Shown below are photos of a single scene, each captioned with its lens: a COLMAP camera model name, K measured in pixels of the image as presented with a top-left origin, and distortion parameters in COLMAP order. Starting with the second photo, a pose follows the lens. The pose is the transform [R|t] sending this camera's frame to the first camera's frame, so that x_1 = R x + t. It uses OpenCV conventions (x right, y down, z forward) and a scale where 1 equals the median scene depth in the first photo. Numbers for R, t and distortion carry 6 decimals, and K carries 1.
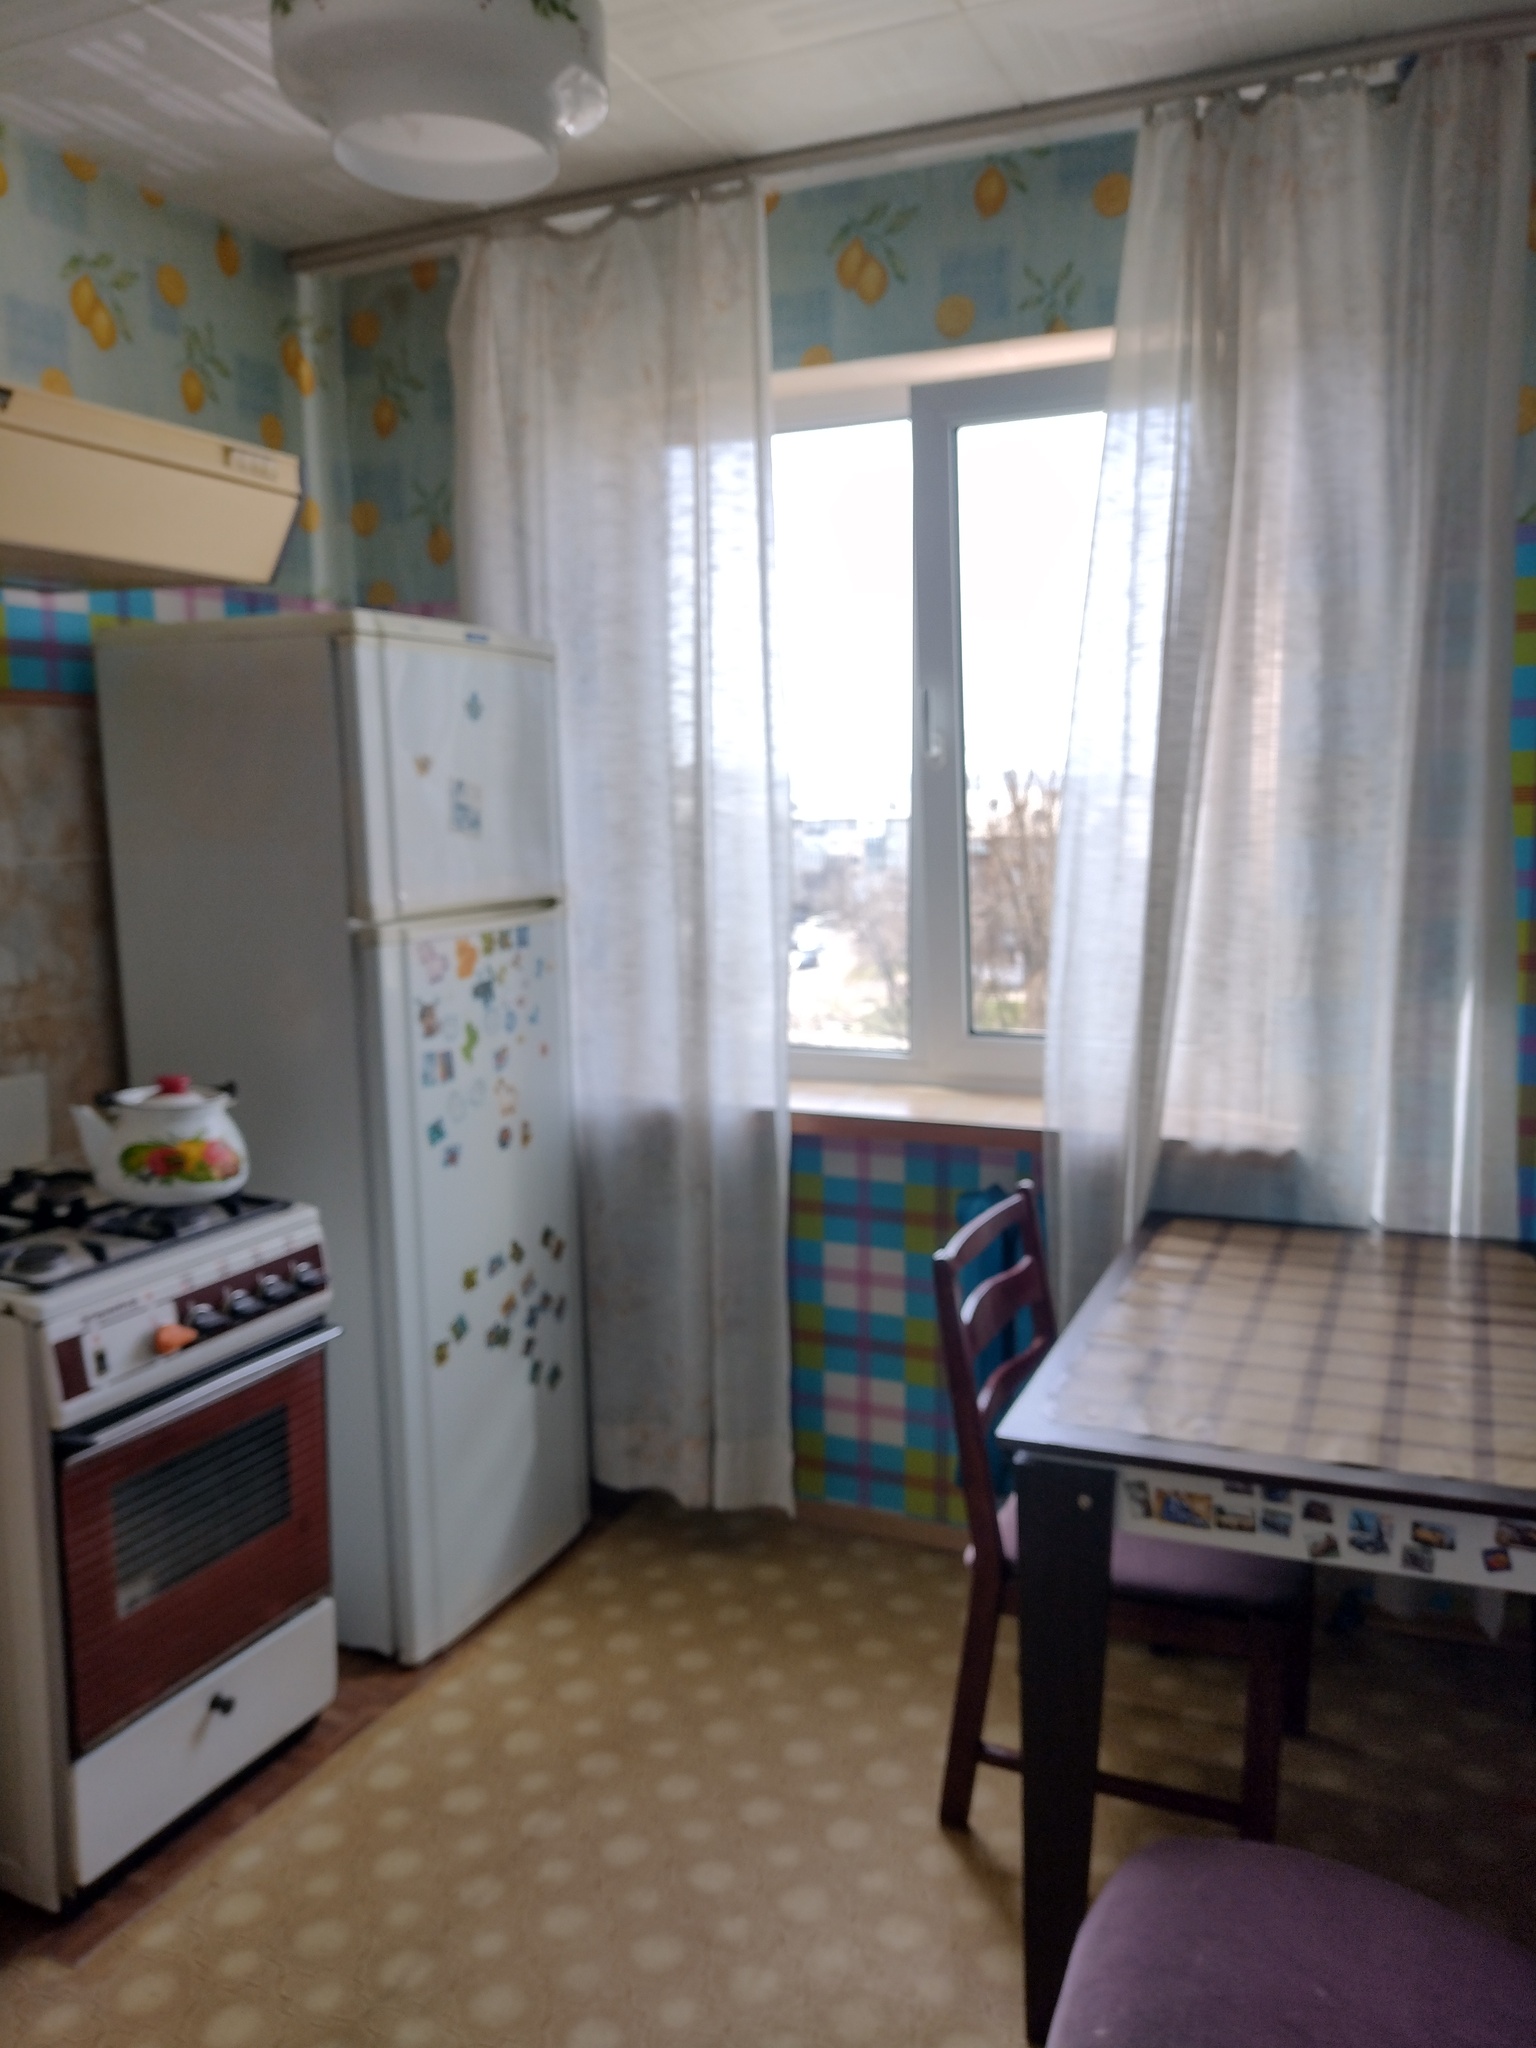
lens RADIAL K [[1566.0, 0, 768.0], [0, 1566.0, 1024.0], [0, 0, 1]] dist [0.125445, -0.263251]
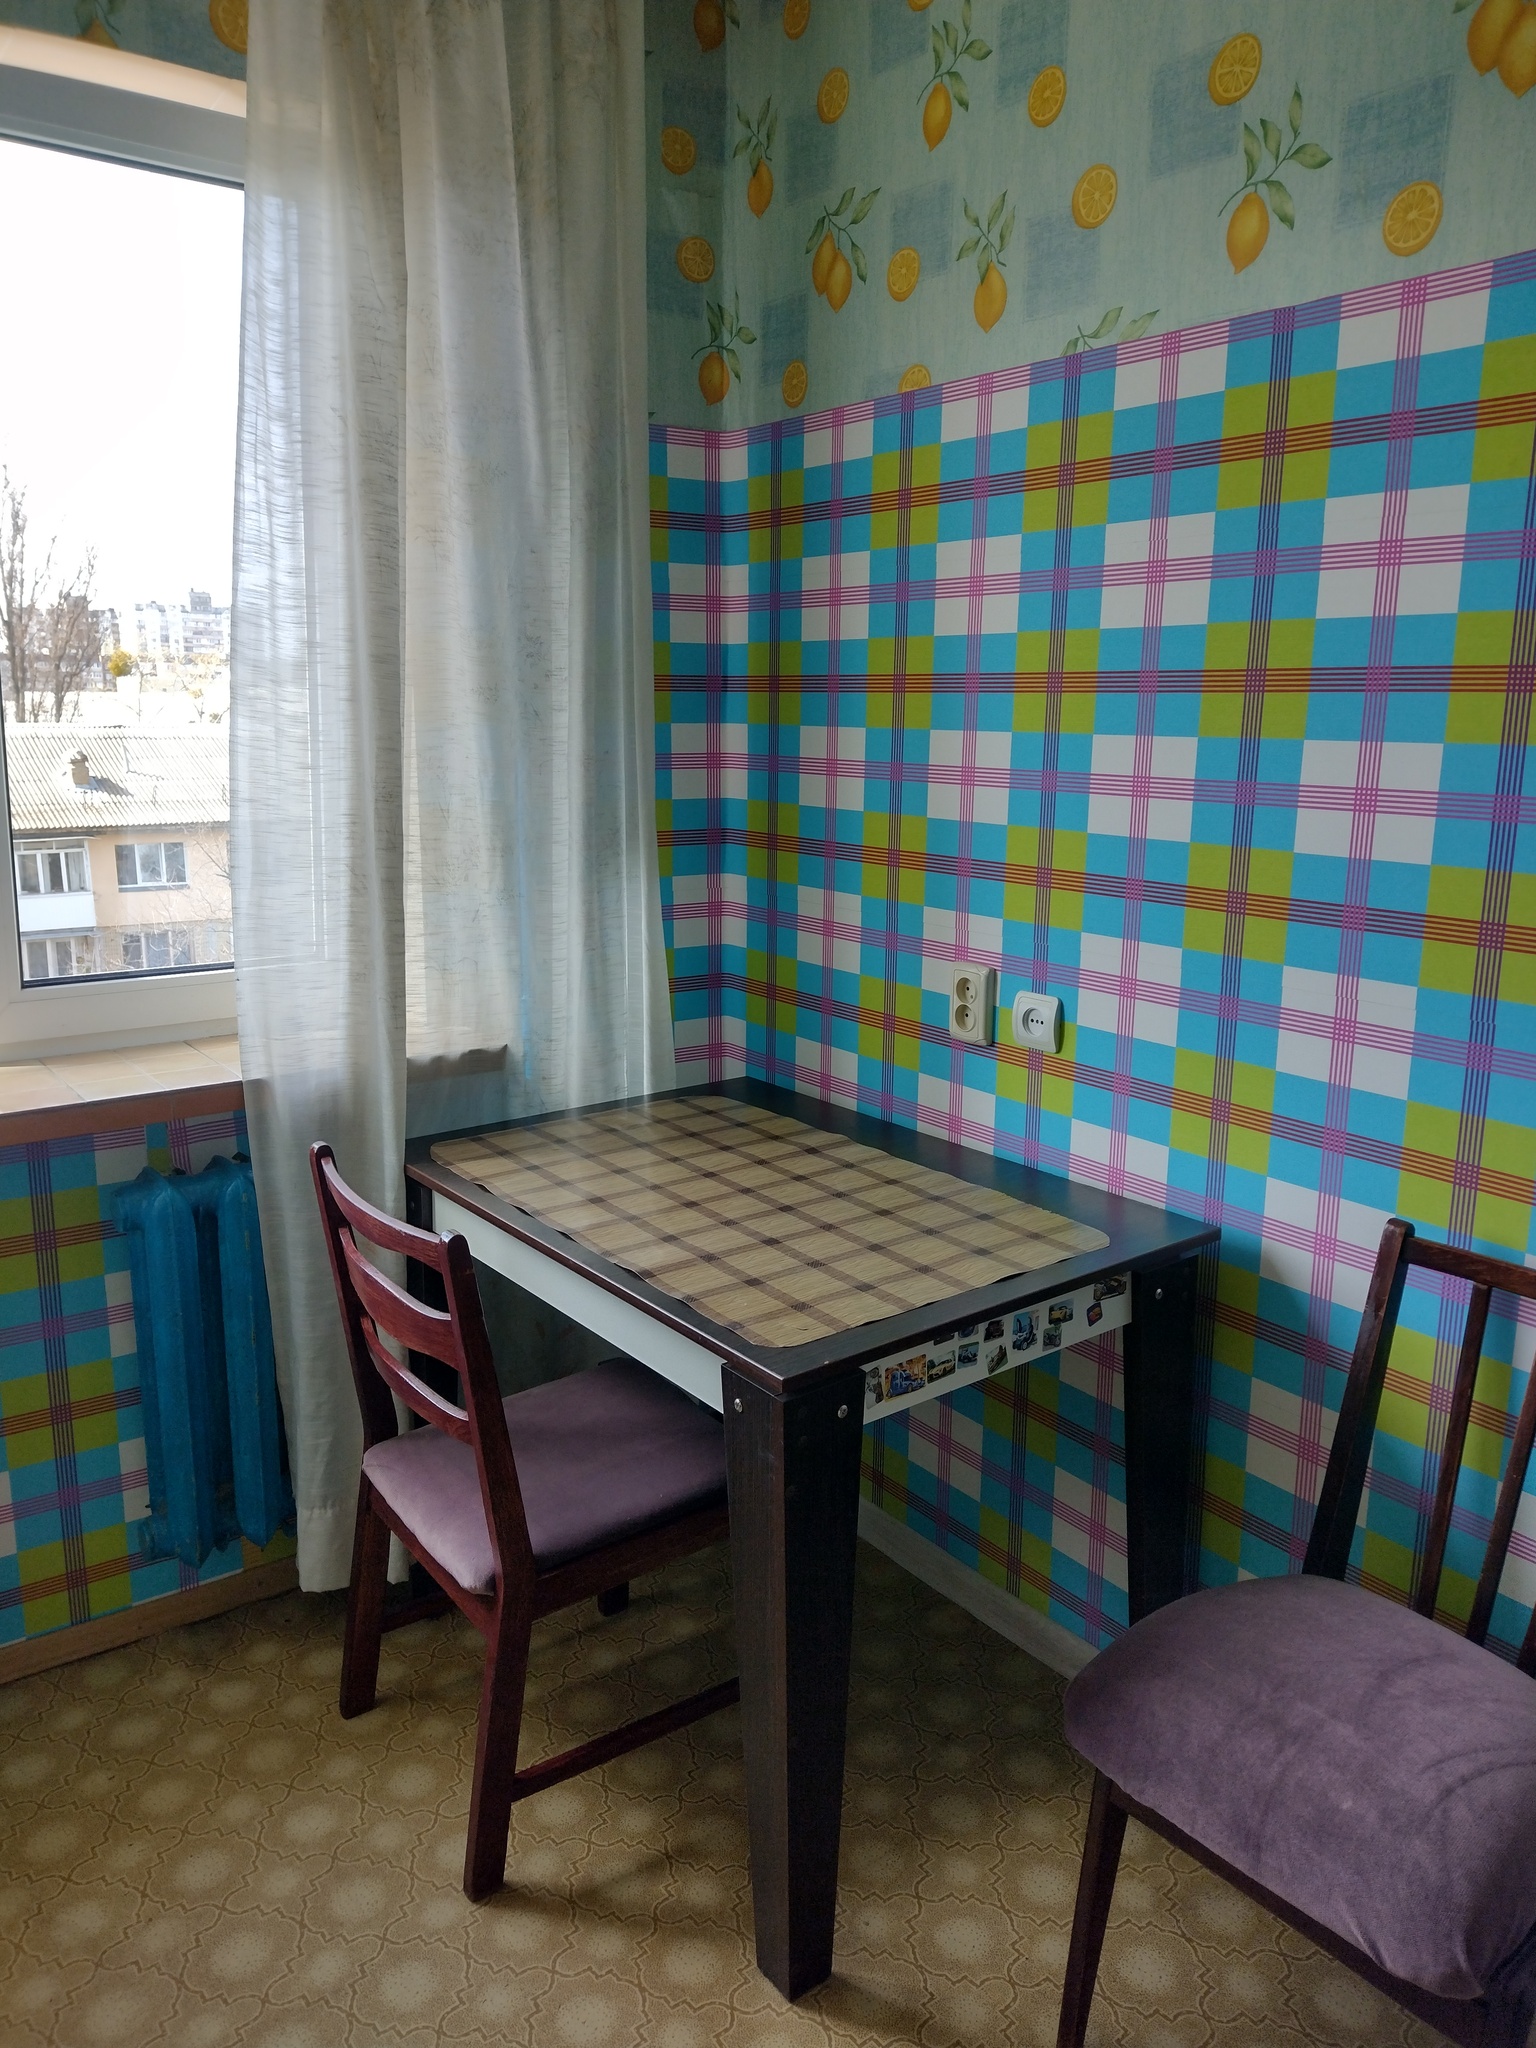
lens RADIAL K [[1551.5, 0, 763.5], [0, 1551.5, 1010.7], [0, 0, 1]] dist [0.029461, 0.002157]
pose [[0.484623, -0.153171, 0.861208, -0.475194], [0.109477, 0.987429, 0.114014, -0.039855], [-0.867845, 0.039028, 0.495300, 0.451912]]
